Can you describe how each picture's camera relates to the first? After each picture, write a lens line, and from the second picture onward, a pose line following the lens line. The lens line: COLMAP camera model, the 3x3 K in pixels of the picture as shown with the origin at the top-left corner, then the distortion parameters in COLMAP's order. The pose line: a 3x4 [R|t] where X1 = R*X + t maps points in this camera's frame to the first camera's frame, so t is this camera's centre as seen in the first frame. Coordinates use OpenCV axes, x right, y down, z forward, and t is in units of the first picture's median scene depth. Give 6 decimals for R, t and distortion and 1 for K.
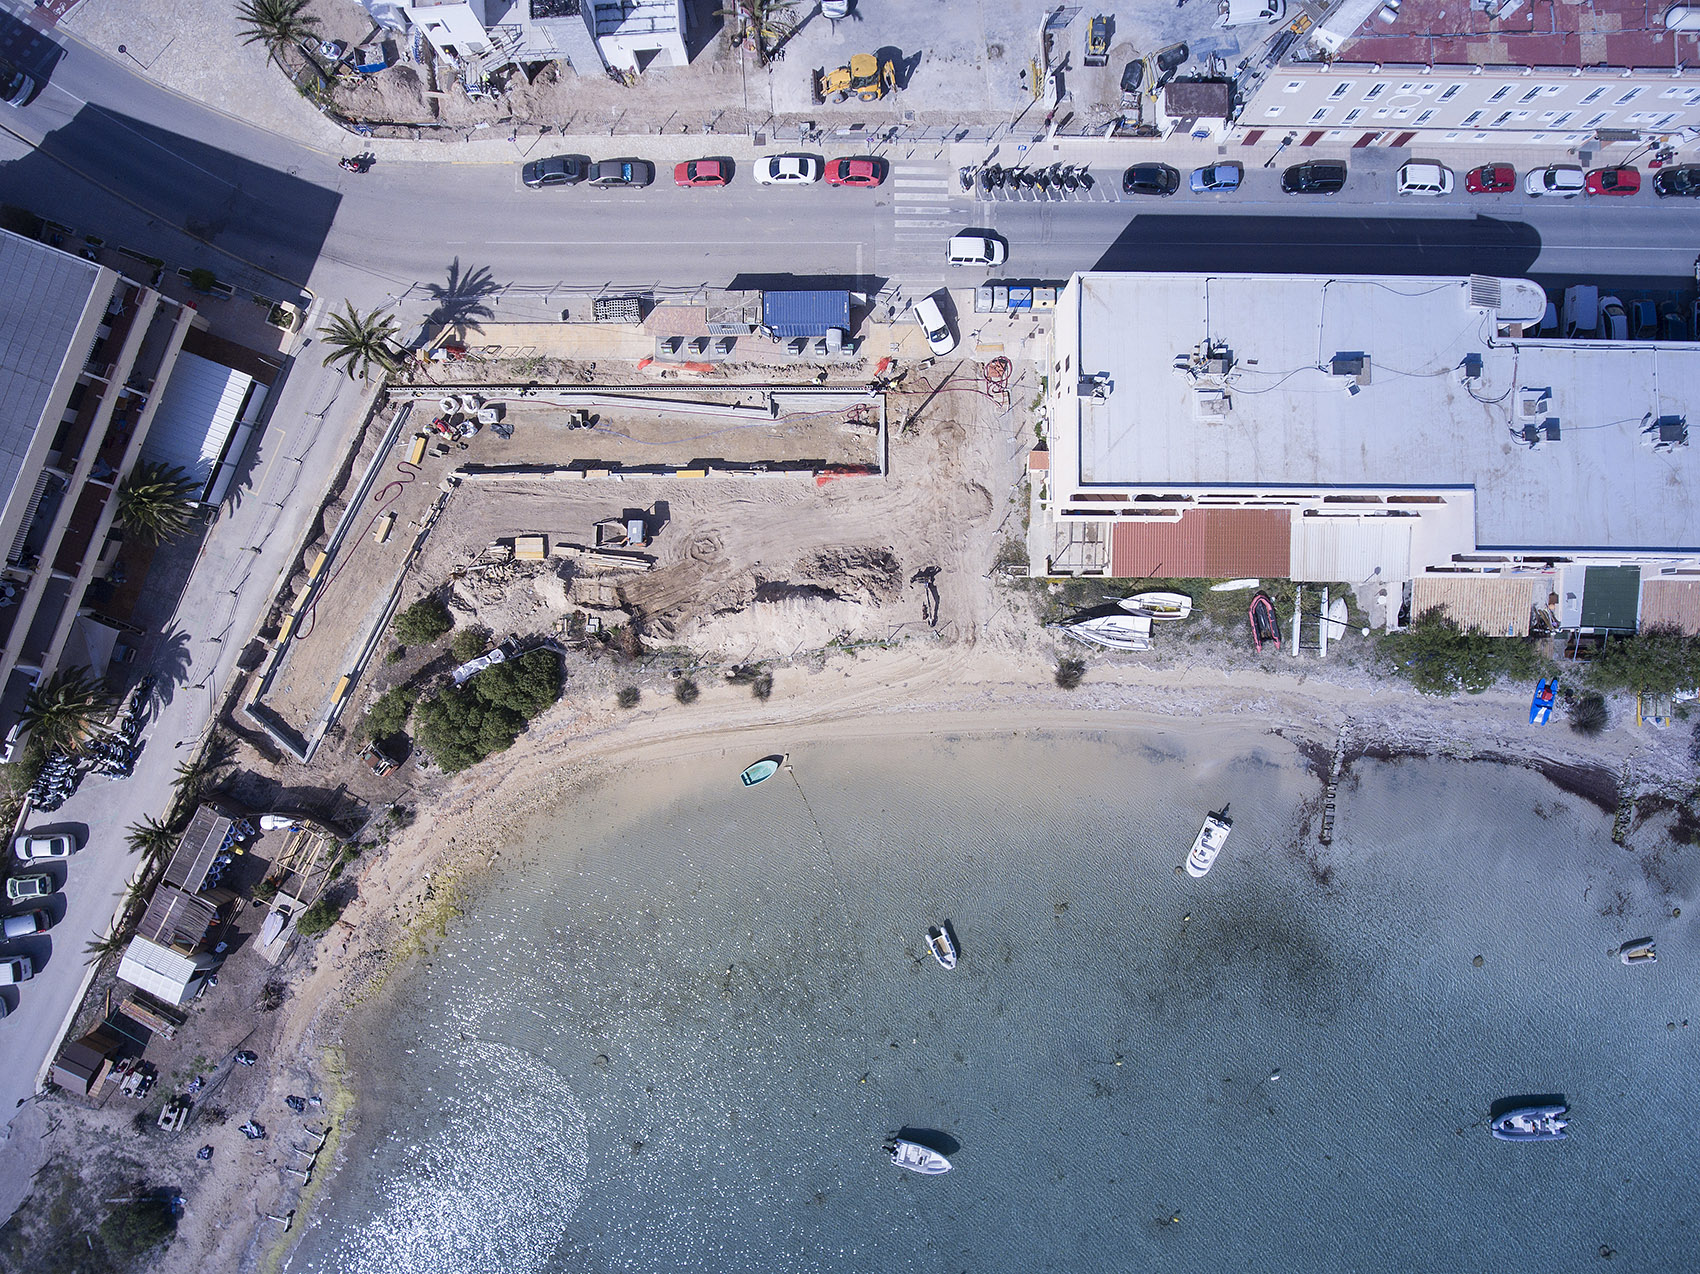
lens RADIAL K [[1052.8, 0, 887.1], [0, 1052.8, 639.3], [0, 0, 1]] dist [-0.025182, 0.002276]
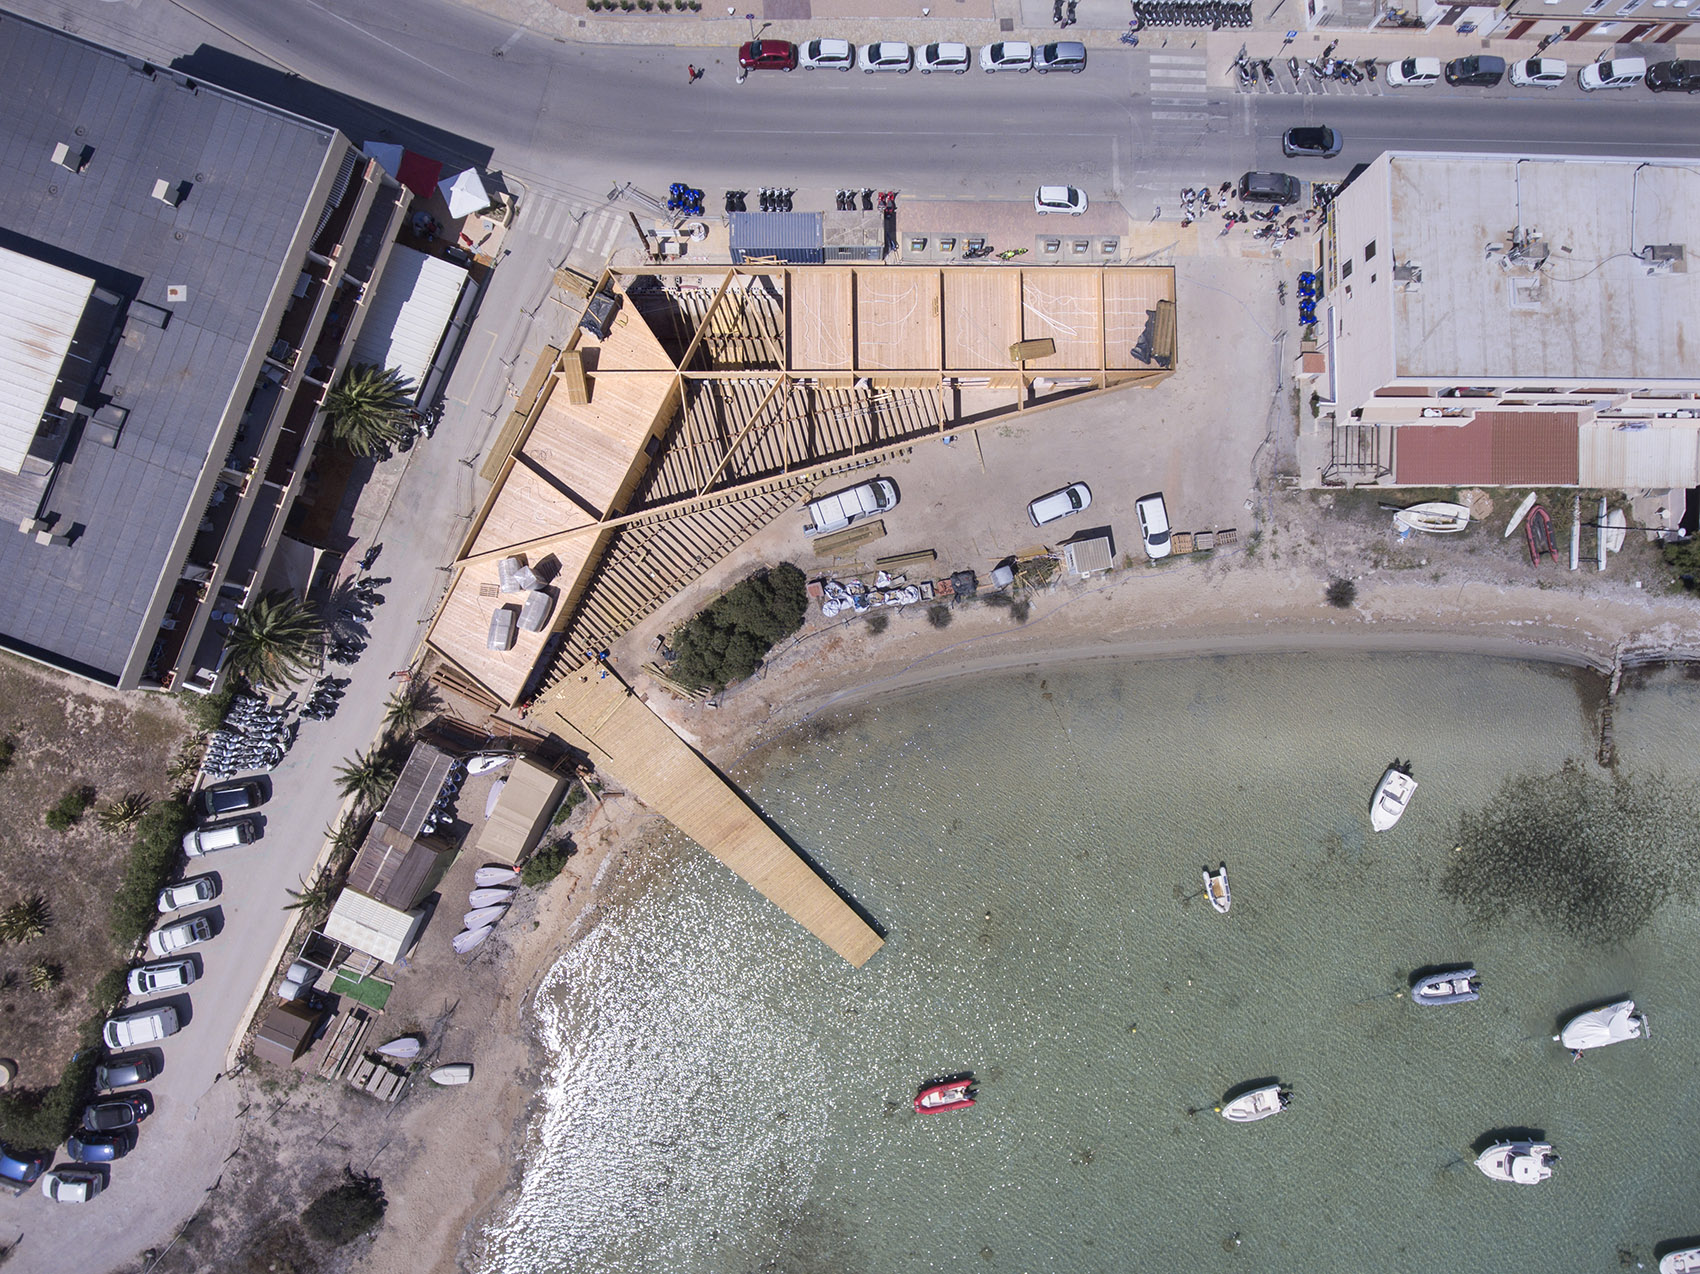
lens RADIAL K [[1067.3, 0, 922.6], [0, 1067.3, 641.5], [0, 0, 1]] dist [-0.022589, -0.000298]
pose [[0.999110, -0.013611, 0.039922, -0.248093], [0.013712, 0.999903, -0.002256, 0.077324], [-0.039887, 0.002801, 0.999200, 0.058667]]
